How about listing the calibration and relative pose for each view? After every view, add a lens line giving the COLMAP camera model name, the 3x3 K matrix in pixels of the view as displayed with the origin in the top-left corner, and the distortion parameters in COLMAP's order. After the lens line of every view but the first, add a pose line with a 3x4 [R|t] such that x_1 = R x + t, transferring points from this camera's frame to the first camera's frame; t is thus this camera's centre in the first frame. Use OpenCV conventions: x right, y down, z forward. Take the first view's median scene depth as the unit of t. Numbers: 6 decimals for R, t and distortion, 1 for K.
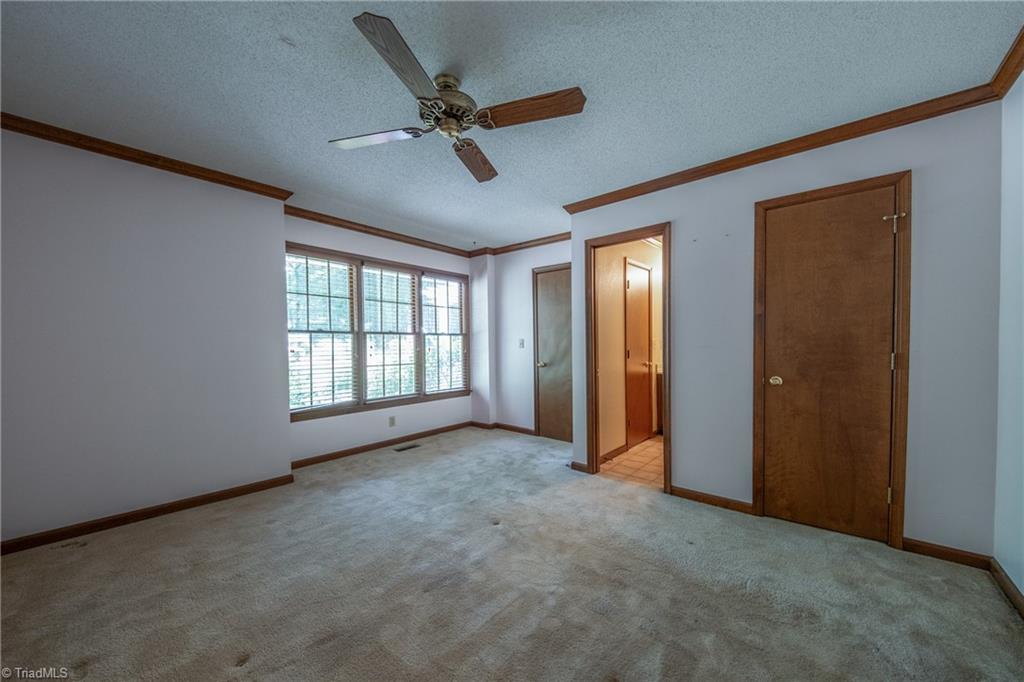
lens RADIAL K [[366.0, 0, 512.0], [0, 366.0, 341.0], [0, 0, 1]] dist [0.000547, -0.000170]
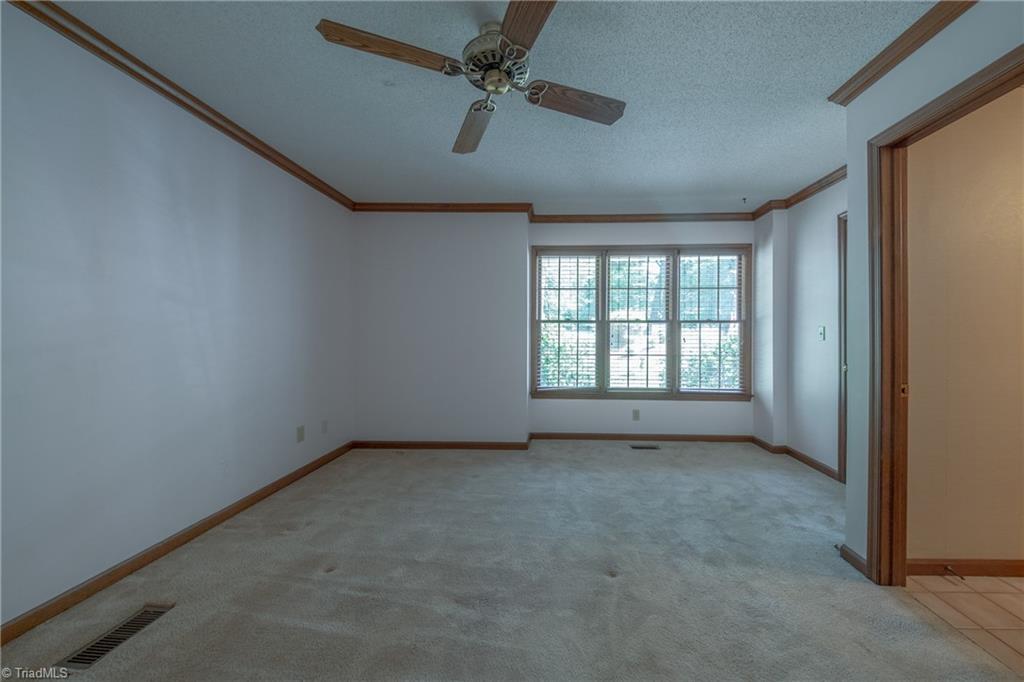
lens RADIAL K [[357.8, 0, 537.3], [0, 357.8, 328.6], [0, 0, 1]] dist [0.000090, -0.010649]
pose [[0.613294, -0.002773, -0.789850, 0.284288], [-0.001283, 0.999989, -0.004507, 0.001930], [0.789854, 0.003778, 0.613284, 0.279618]]
